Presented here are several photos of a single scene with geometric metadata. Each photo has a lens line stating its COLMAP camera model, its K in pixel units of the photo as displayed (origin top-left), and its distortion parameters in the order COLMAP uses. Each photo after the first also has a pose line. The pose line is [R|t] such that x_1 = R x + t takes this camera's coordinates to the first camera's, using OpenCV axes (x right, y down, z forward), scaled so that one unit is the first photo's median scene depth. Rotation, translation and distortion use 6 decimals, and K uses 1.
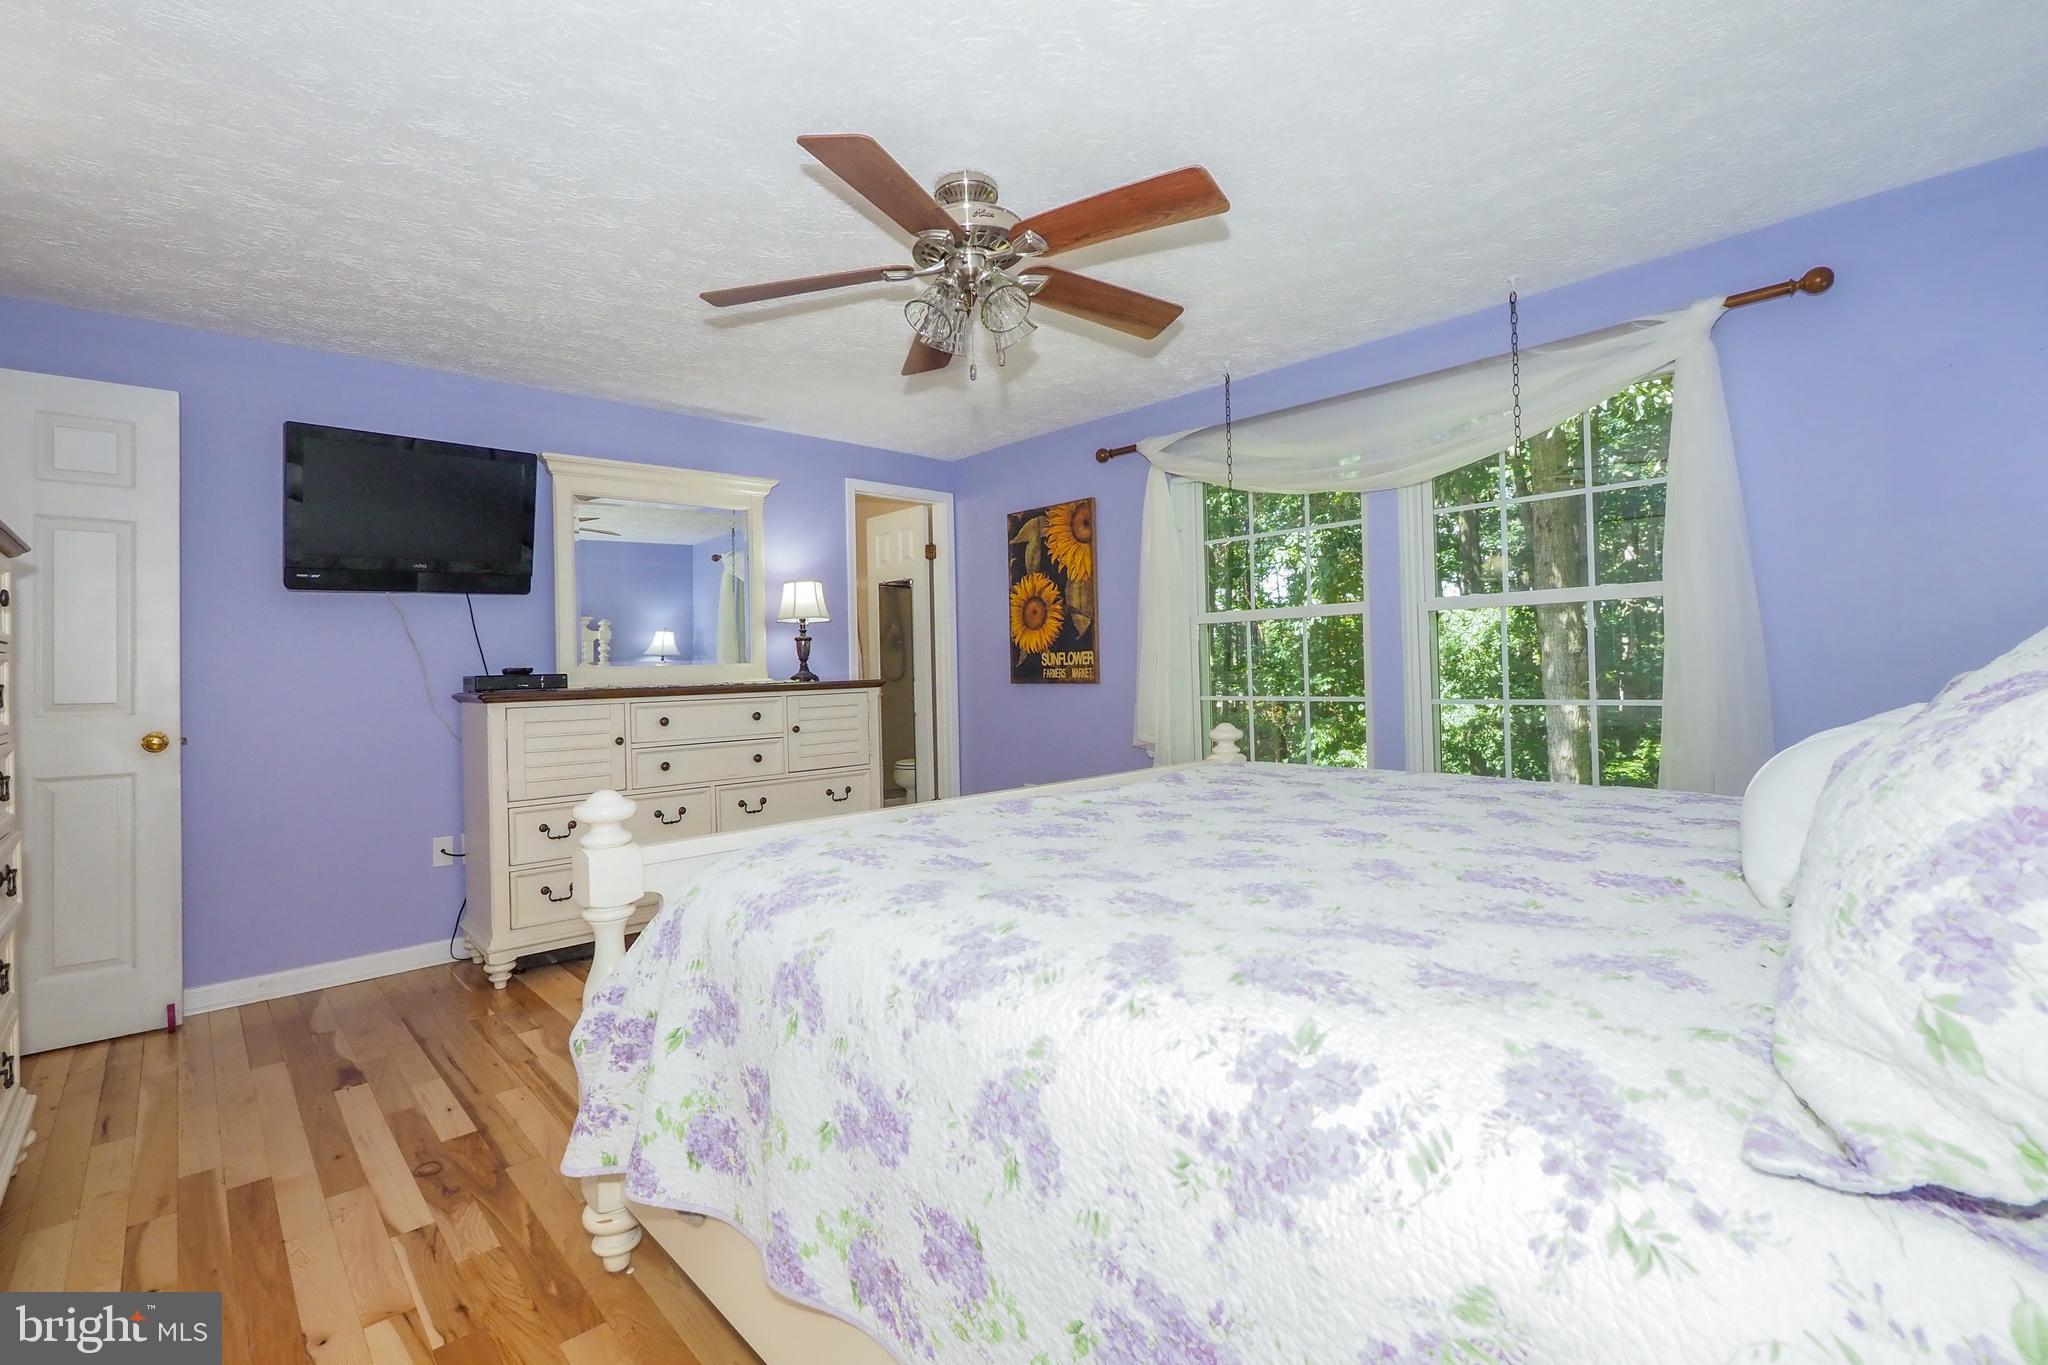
lens RADIAL K [[898.0, 0, 986.6], [0, 898.0, 663.9], [0, 0, 1]] dist [-0.000322, 0.000292]
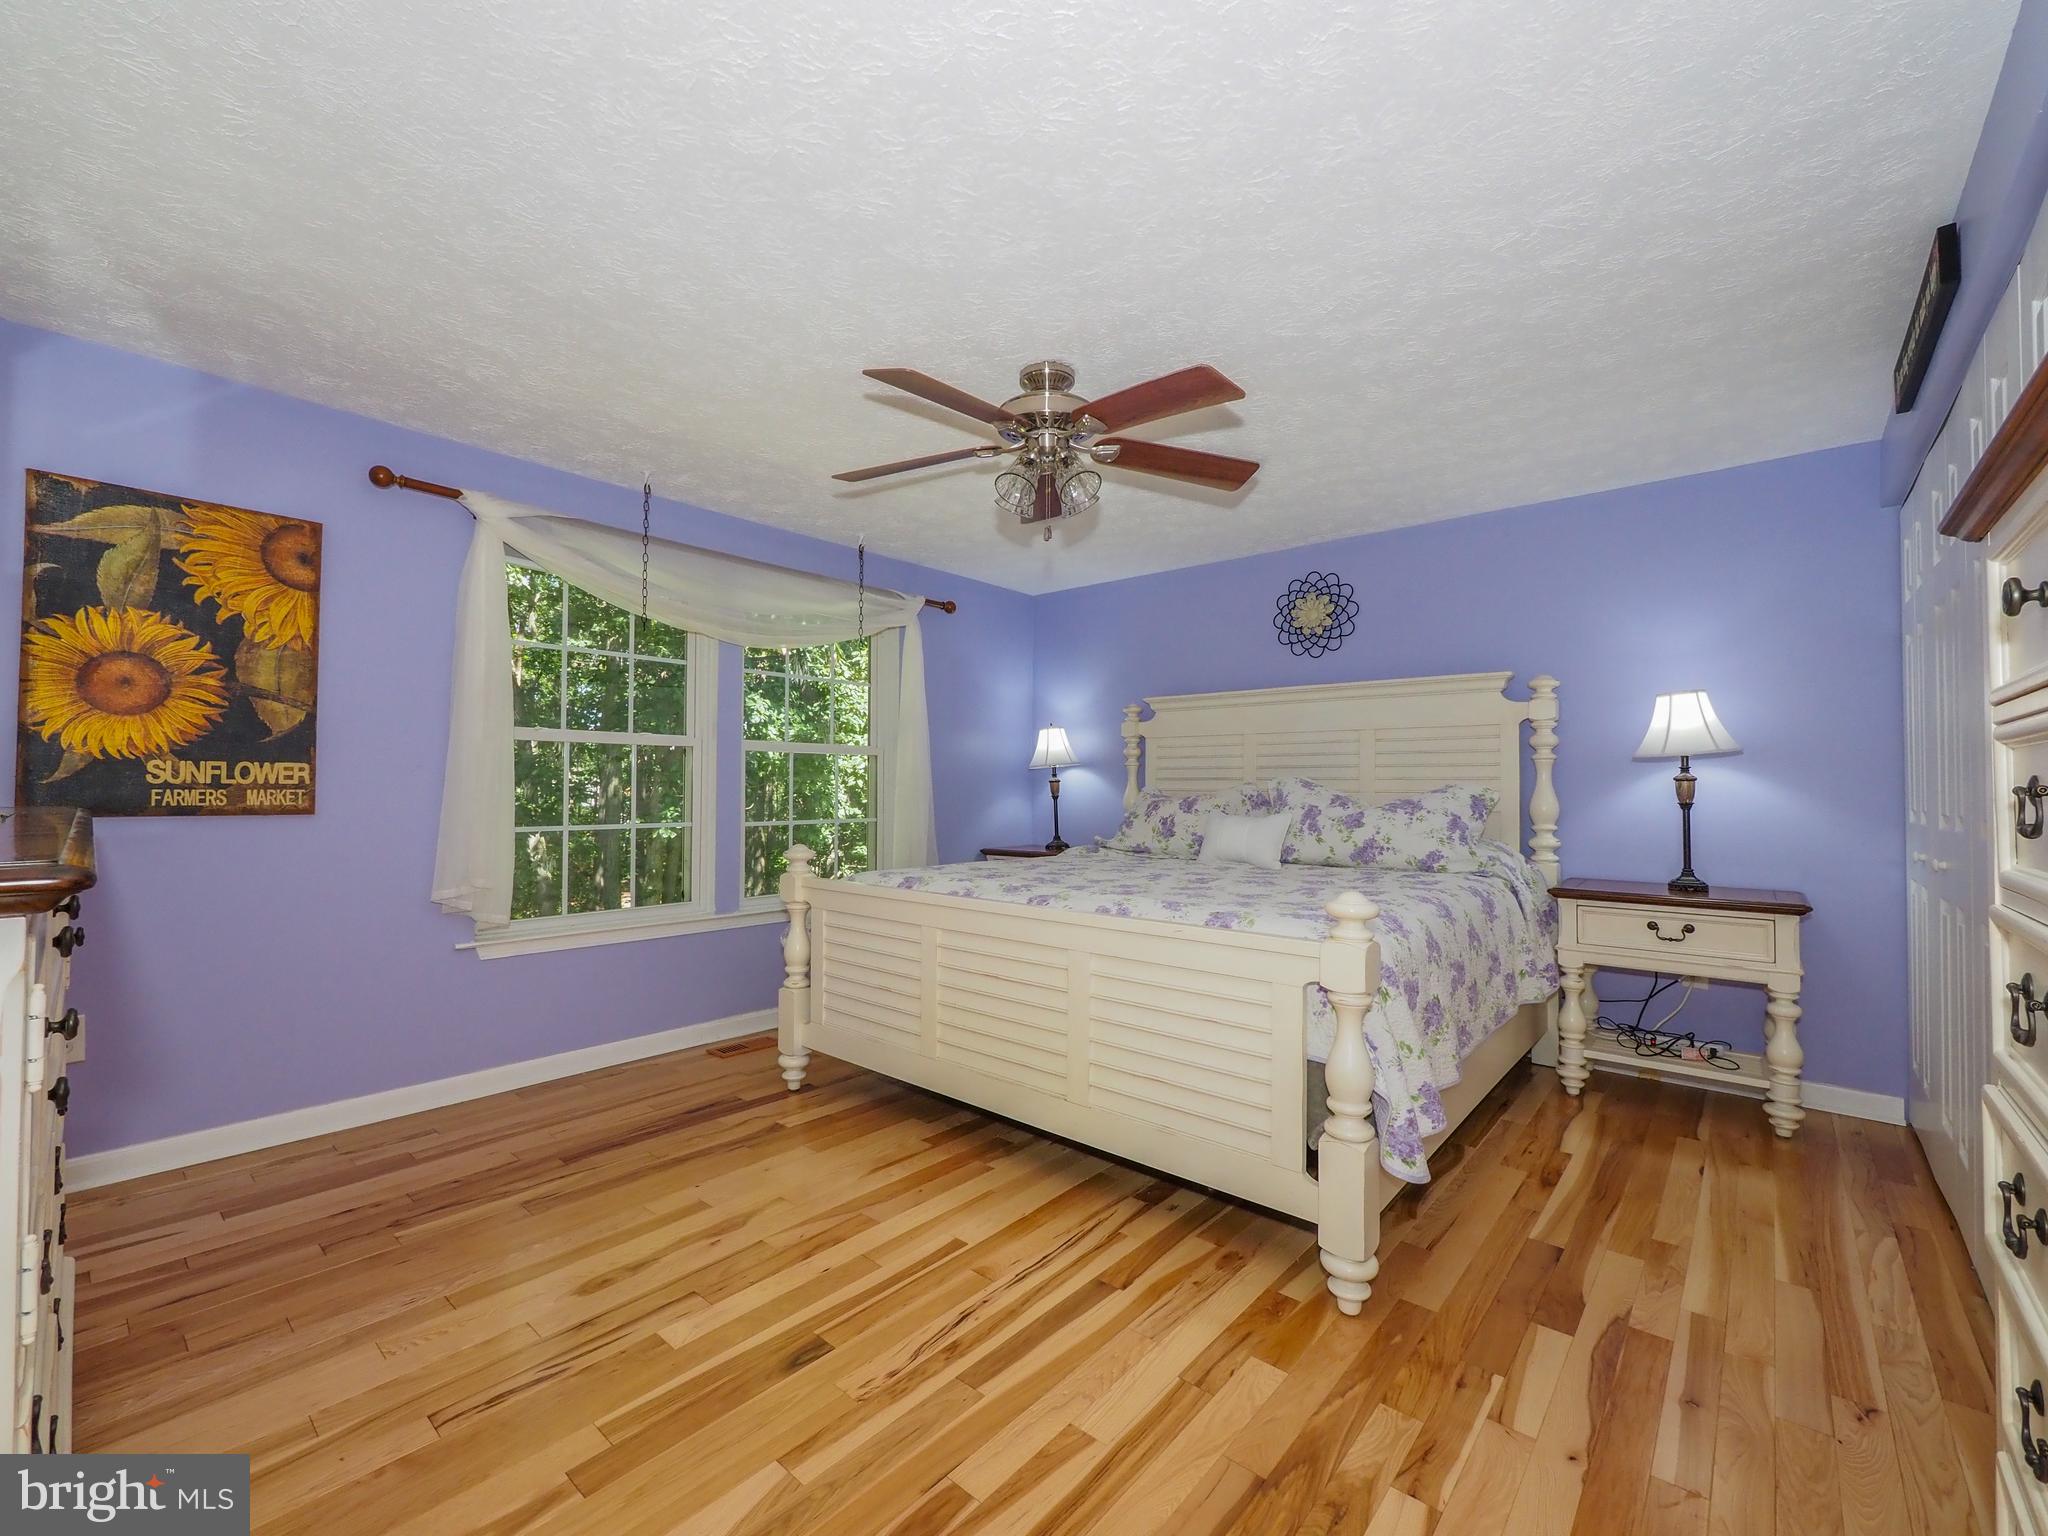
lens RADIAL K [[874.2, 0, 1028.6], [0, 874.2, 753.5], [0, 0, 1]] dist [-0.001812, -0.000206]
pose [[-0.131093, 0.063607, 0.989327, -0.615386], [-0.005268, 0.997881, -0.064855, 0.017905], [-0.991356, -0.013714, -0.130480, 0.641207]]
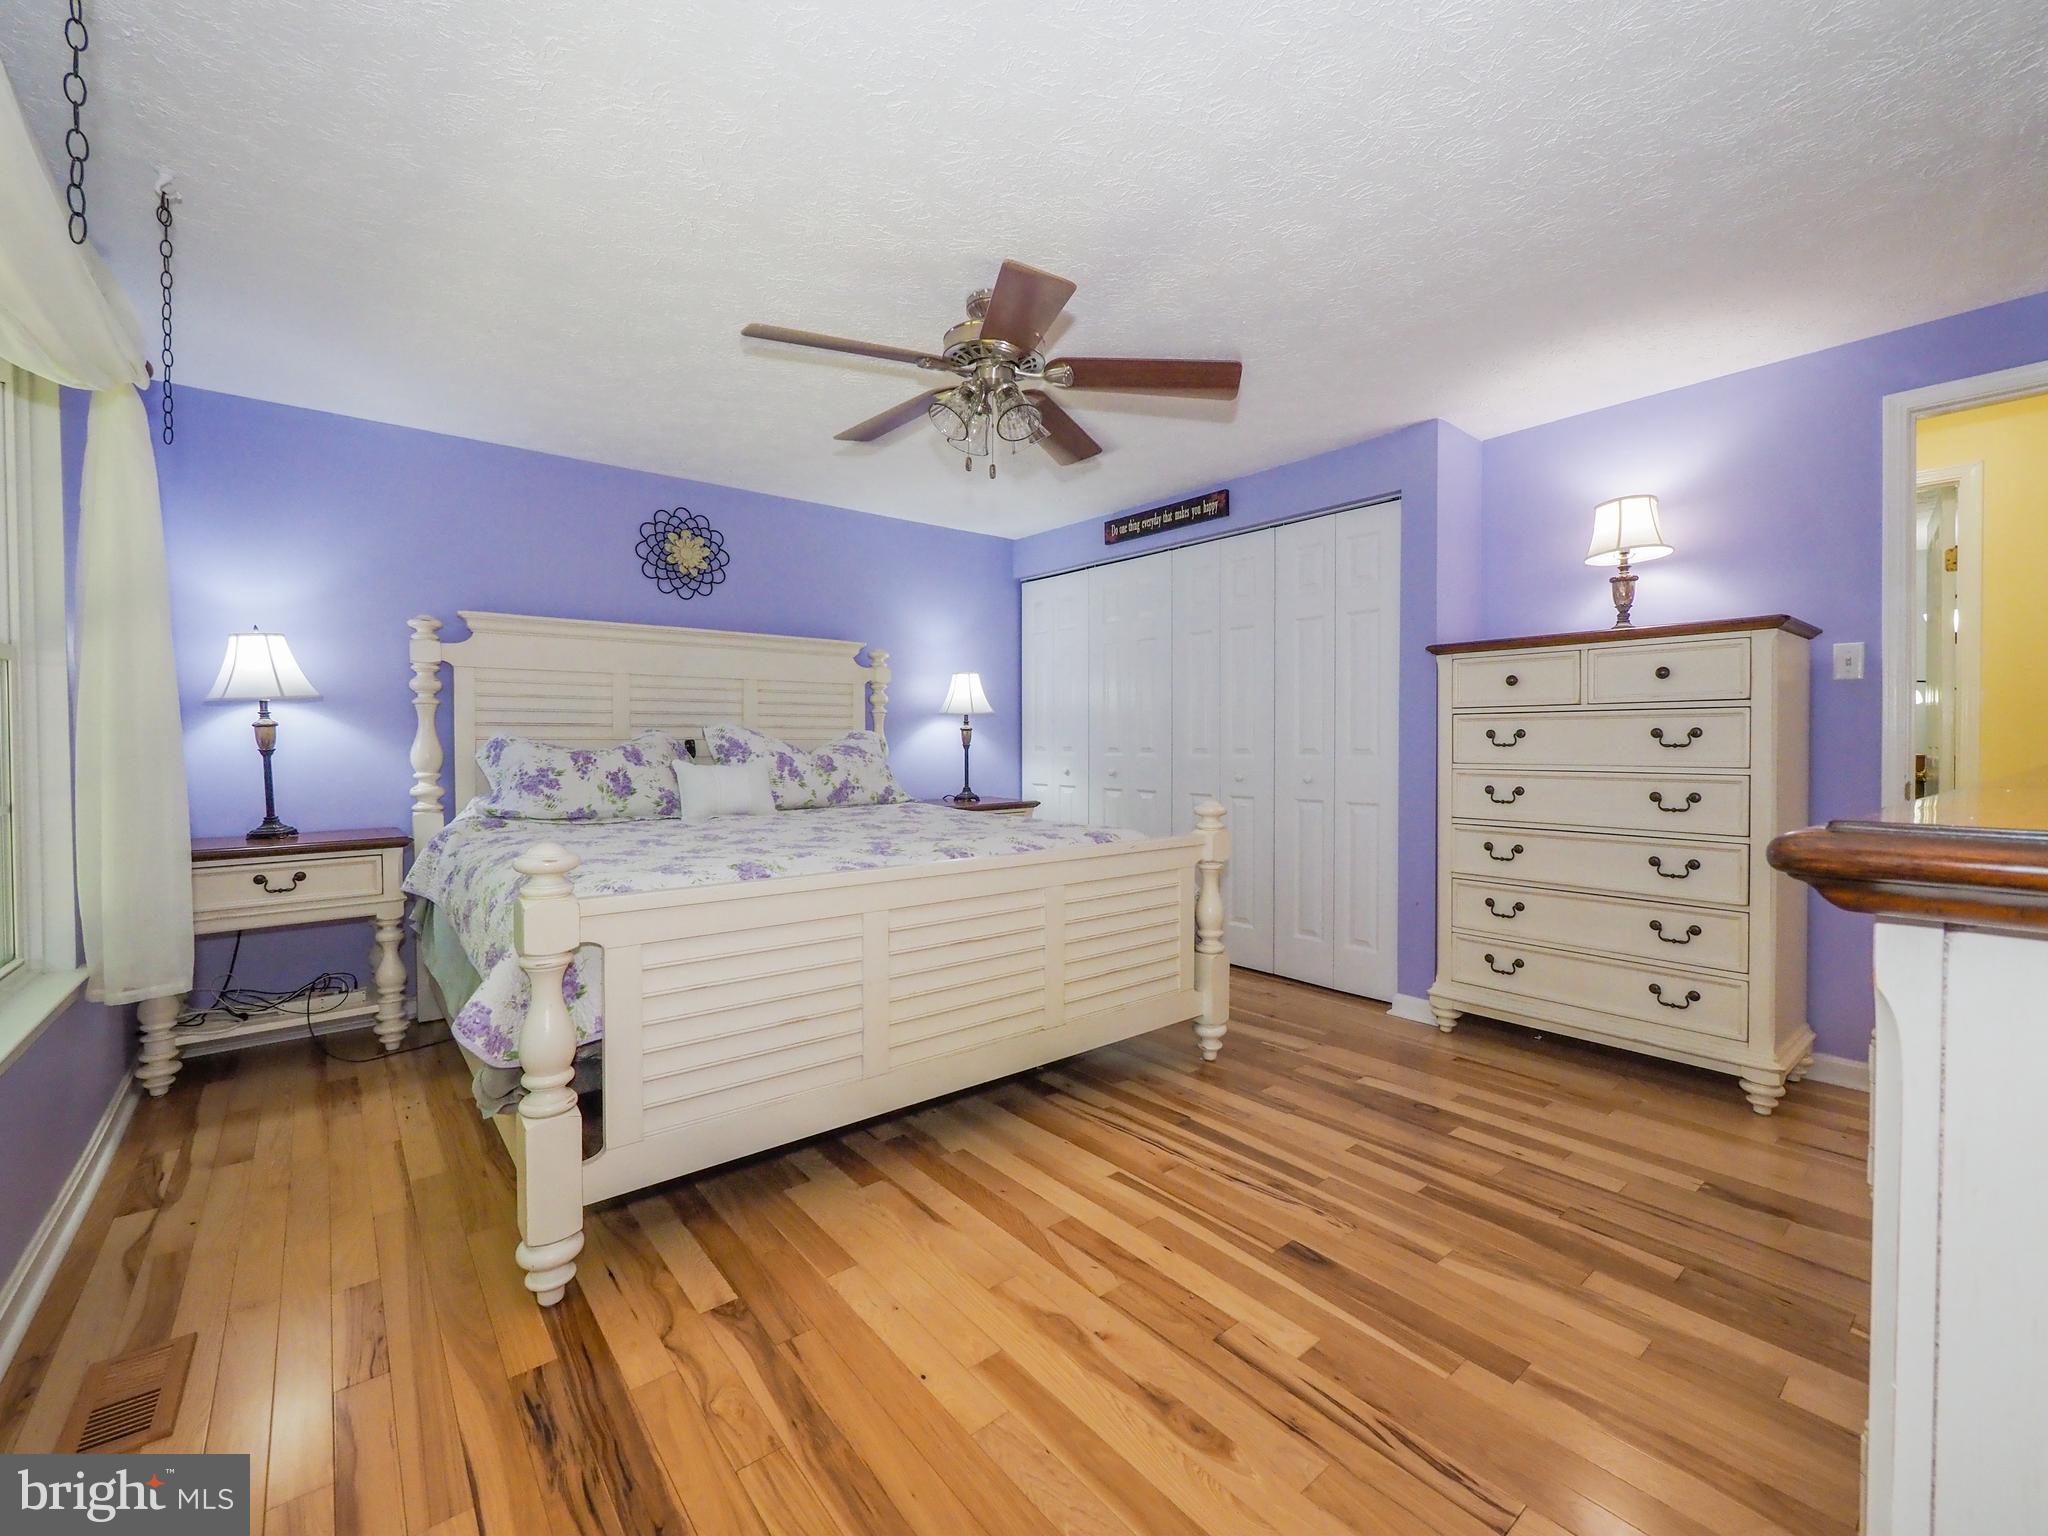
lens RADIAL K [[853.2, 0, 1028.4], [0, 853.2, 748.7], [0, 0, 1]] dist [-0.002080, -0.000144]
pose [[-0.998931, 0.023831, 0.039601, -0.050424], [0.024204, 0.999667, 0.008971, 0.005347], [-0.039374, 0.009920, -0.999175, 1.136058]]
